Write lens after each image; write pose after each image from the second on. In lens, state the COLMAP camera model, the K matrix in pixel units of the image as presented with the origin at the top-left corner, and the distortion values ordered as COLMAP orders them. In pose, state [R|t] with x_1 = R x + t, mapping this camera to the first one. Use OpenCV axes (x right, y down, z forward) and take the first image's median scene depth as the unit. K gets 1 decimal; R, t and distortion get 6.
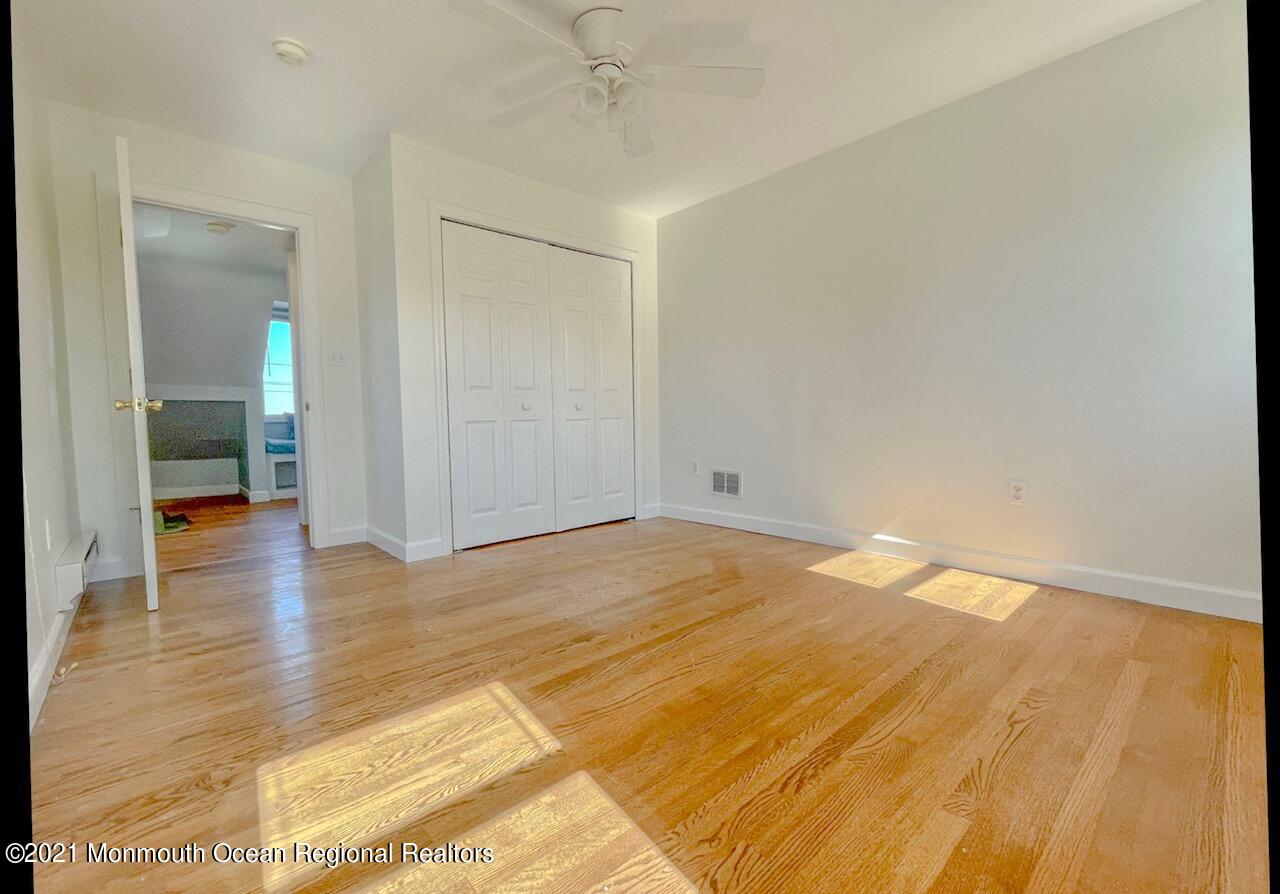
lens RADIAL K [[548.0, 0, 640.7], [0, 548.0, 439.8], [0, 0, 1]] dist [-0.000281, -0.000132]
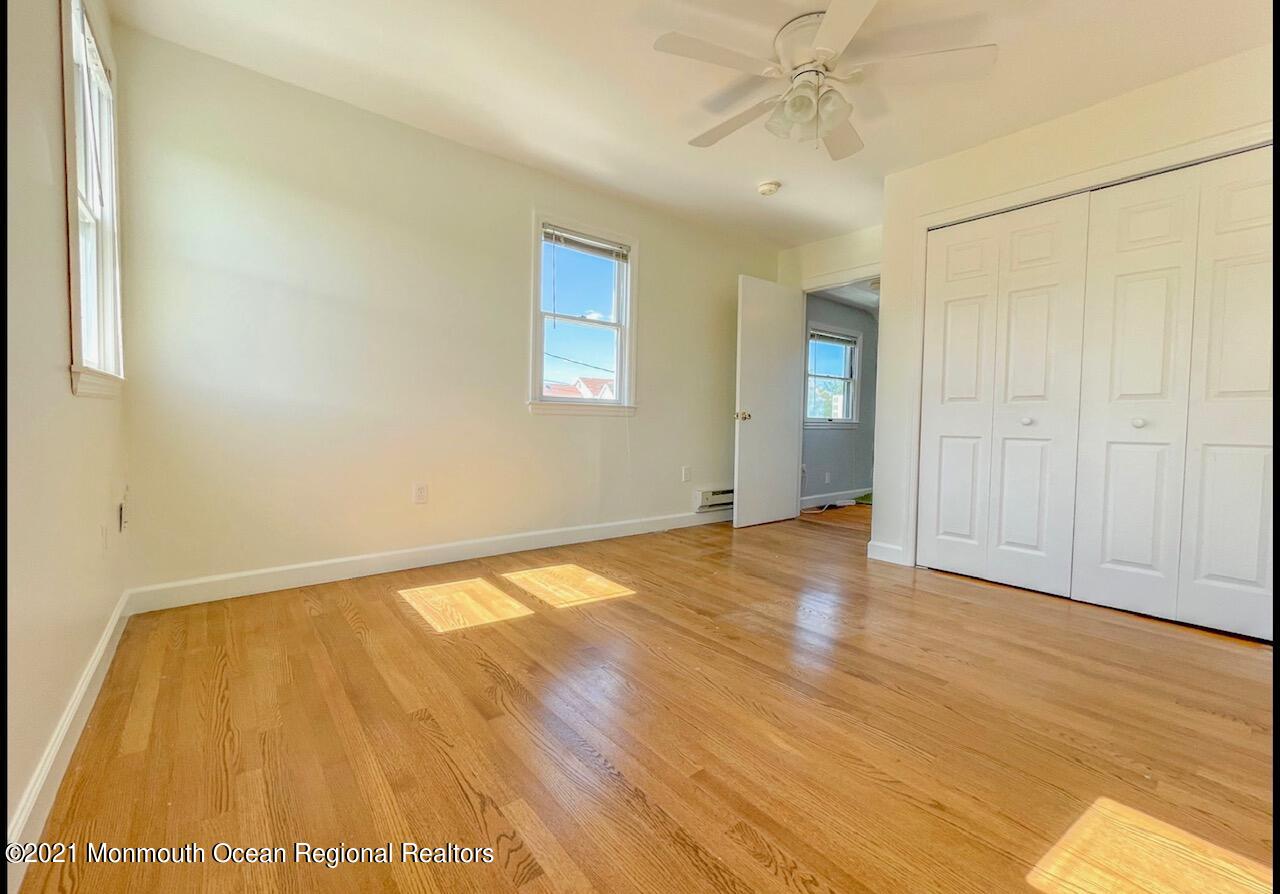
lens RADIAL K [[522.1, 0, 633.3], [0, 522.1, 438.7], [0, 0, 1]] dist [0.000610, -0.000006]
pose [[-0.061769, 0.052210, -0.996724, 1.103340], [-0.063395, 0.996409, 0.056122, -0.080563], [0.996075, 0.066654, -0.058237, 0.946019]]
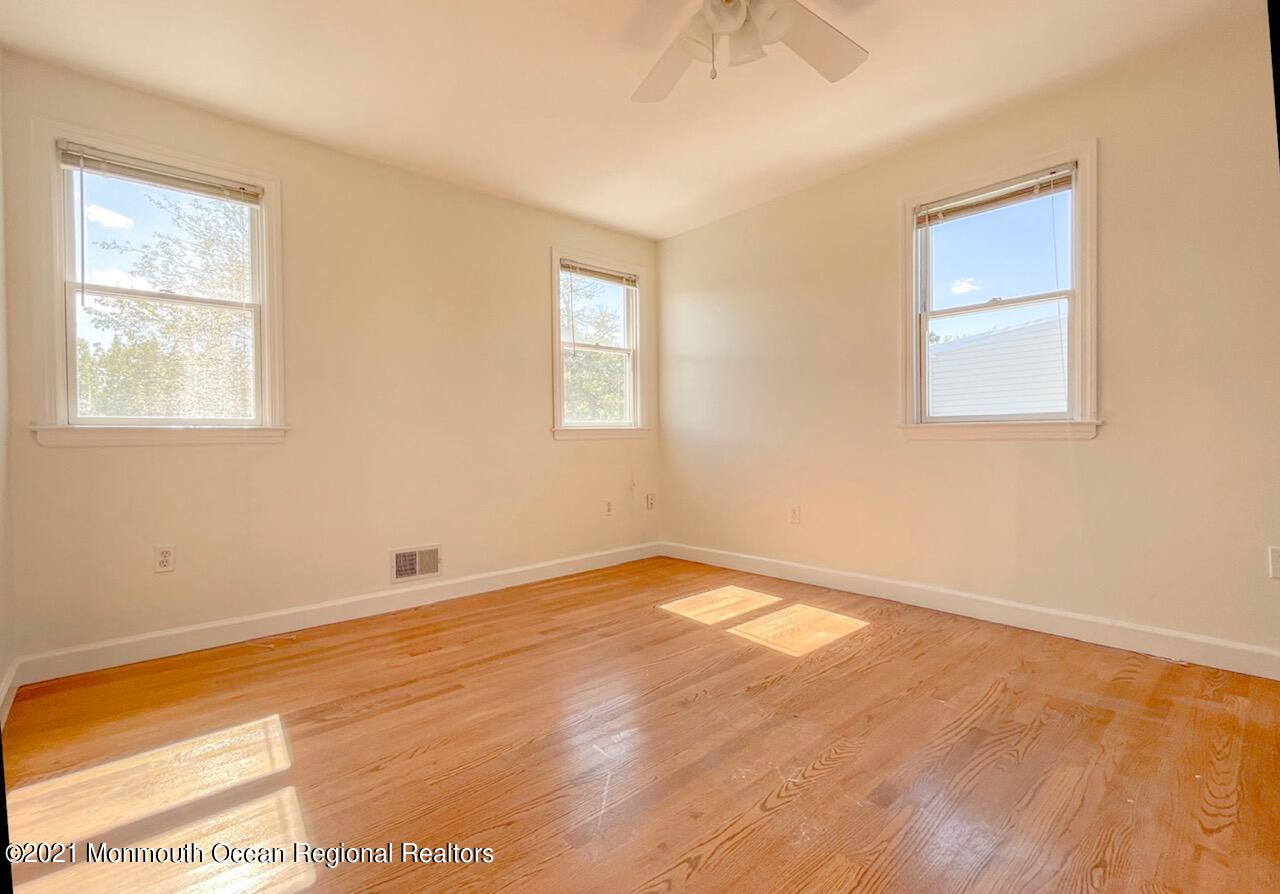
lens RADIAL K [[574.3, 0, 658.7], [0, 574.3, 450.2], [0, 0, 1]] dist [0.001375, -0.000190]
pose [[-0.999291, 0.023455, -0.029451, 0.092811], [0.021432, 0.997506, 0.067242, -0.141797], [0.030954, 0.066563, -0.997302, 2.108794]]
